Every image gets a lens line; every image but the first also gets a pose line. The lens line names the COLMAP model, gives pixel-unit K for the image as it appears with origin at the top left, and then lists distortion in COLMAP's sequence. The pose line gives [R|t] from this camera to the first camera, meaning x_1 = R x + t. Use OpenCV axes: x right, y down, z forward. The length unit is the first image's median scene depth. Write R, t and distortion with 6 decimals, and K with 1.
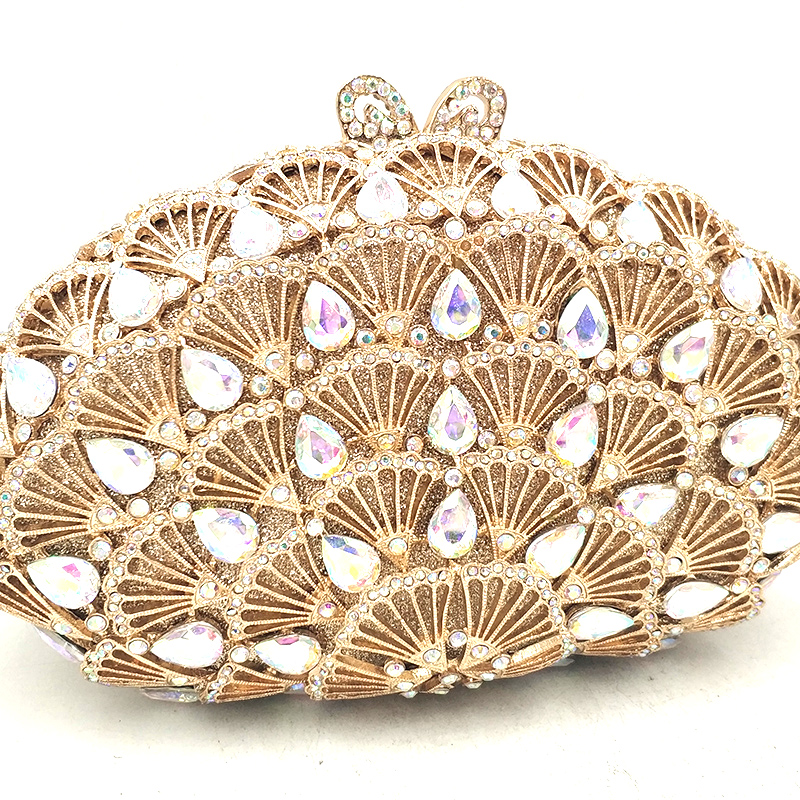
lens RADIAL K [[1141.0, 0, 390.0], [0, 1141.0, 373.3], [0, 0, 1]] dist [0.088735, 0.000000]
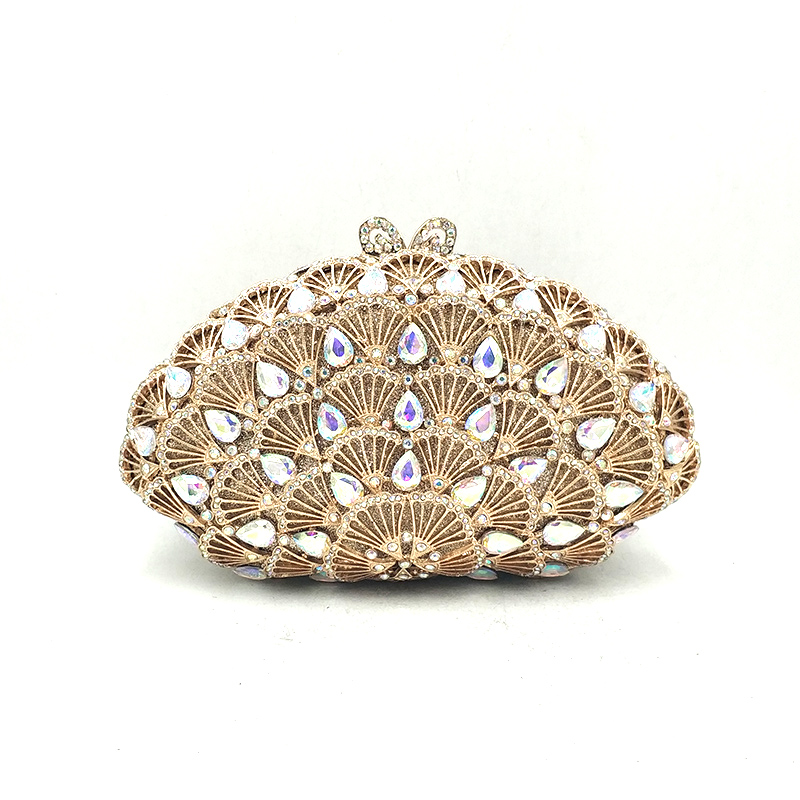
lens RADIAL K [[1141.0, 0, 360.1], [0, 1141.0, 459.1], [0, 0, 1]] dist [0.088735, 0.000000]
pose [[0.982506, 0.034255, -0.183052, 0.299867], [-0.047379, 0.996572, -0.067812, 0.234280], [0.180101, 0.075299, 0.980762, -0.704993]]
